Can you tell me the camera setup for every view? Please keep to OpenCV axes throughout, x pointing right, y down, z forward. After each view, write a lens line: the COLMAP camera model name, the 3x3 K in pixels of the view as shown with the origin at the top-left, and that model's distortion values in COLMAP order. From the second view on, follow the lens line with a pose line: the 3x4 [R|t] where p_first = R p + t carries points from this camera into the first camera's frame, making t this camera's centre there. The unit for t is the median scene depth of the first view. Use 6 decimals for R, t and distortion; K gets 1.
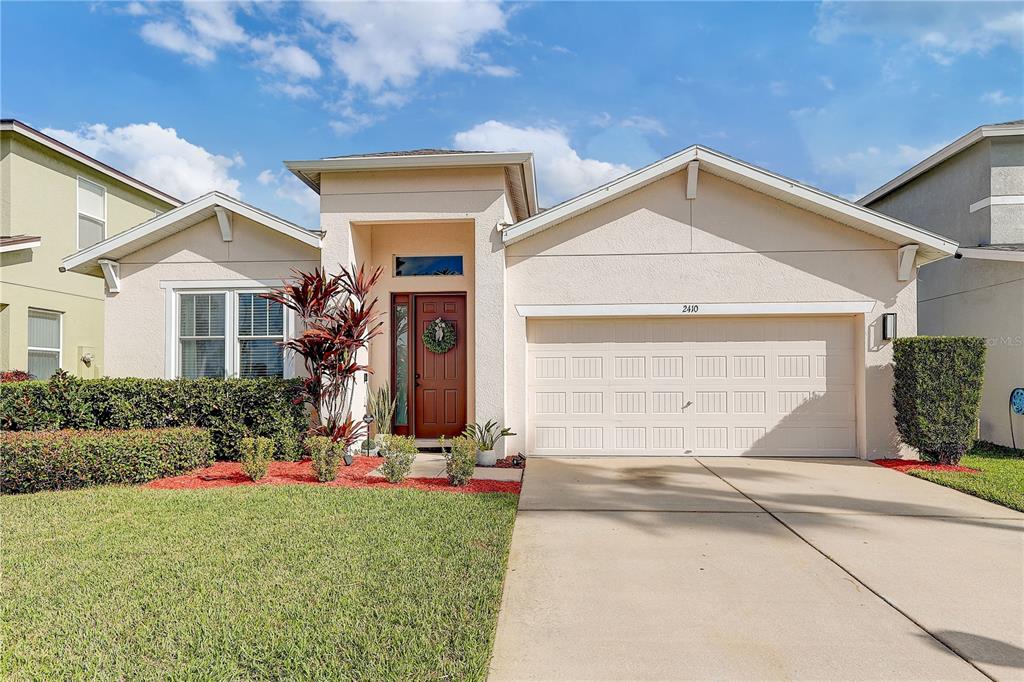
lens RADIAL K [[676.0, 0, 512.3], [0, 676.0, 379.6], [0, 0, 1]] dist [0.004291, 0.015070]
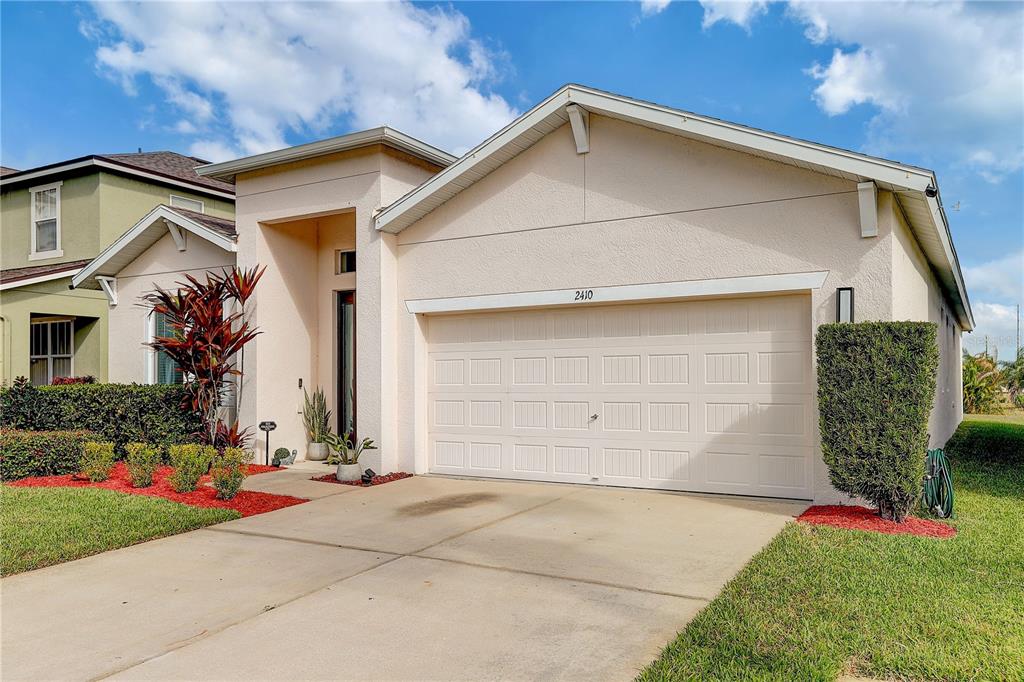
lens RADIAL K [[802.0, 0, 514.0], [0, 802.0, 383.1], [0, 0, 1]] dist [0.009300, 0.005166]
pose [[0.894139, 0.000107, -0.447790, 0.599390], [0.002081, 0.999988, 0.004395, -0.007857], [0.447785, -0.004862, 0.894128, 0.140421]]
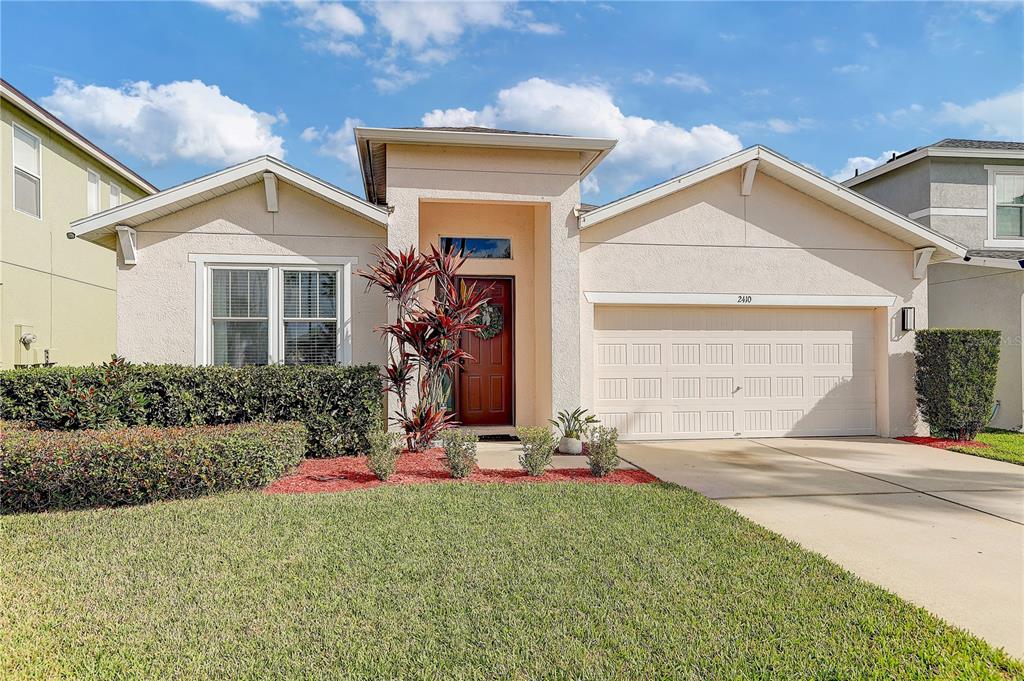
lens RADIAL K [[666.7, 0, 508.0], [0, 666.7, 356.4], [0, 0, 1]] dist [-0.000560, 0.020853]
pose [[0.973129, 0.002811, 0.230245, -0.333836], [-0.001163, 0.999973, -0.007295, -0.007011], [-0.230260, 0.006831, 0.973105, 0.071794]]
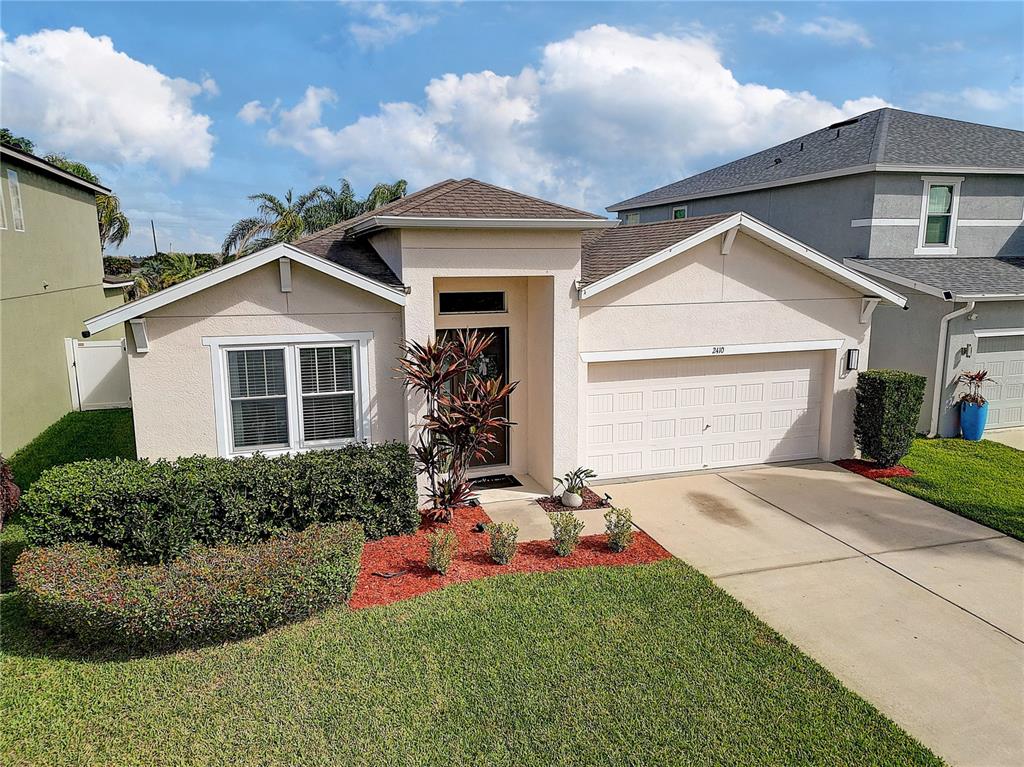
lens RADIAL K [[729.2, 0, 513.9], [0, 729.2, 385.9], [0, 0, 1]] dist [0.073923, -0.042092]
pose [[0.922375, -0.067294, 0.380389, -0.543874], [-0.001421, 0.984112, 0.177544, -0.266303], [-0.386294, -0.164303, 0.907624, -0.022226]]
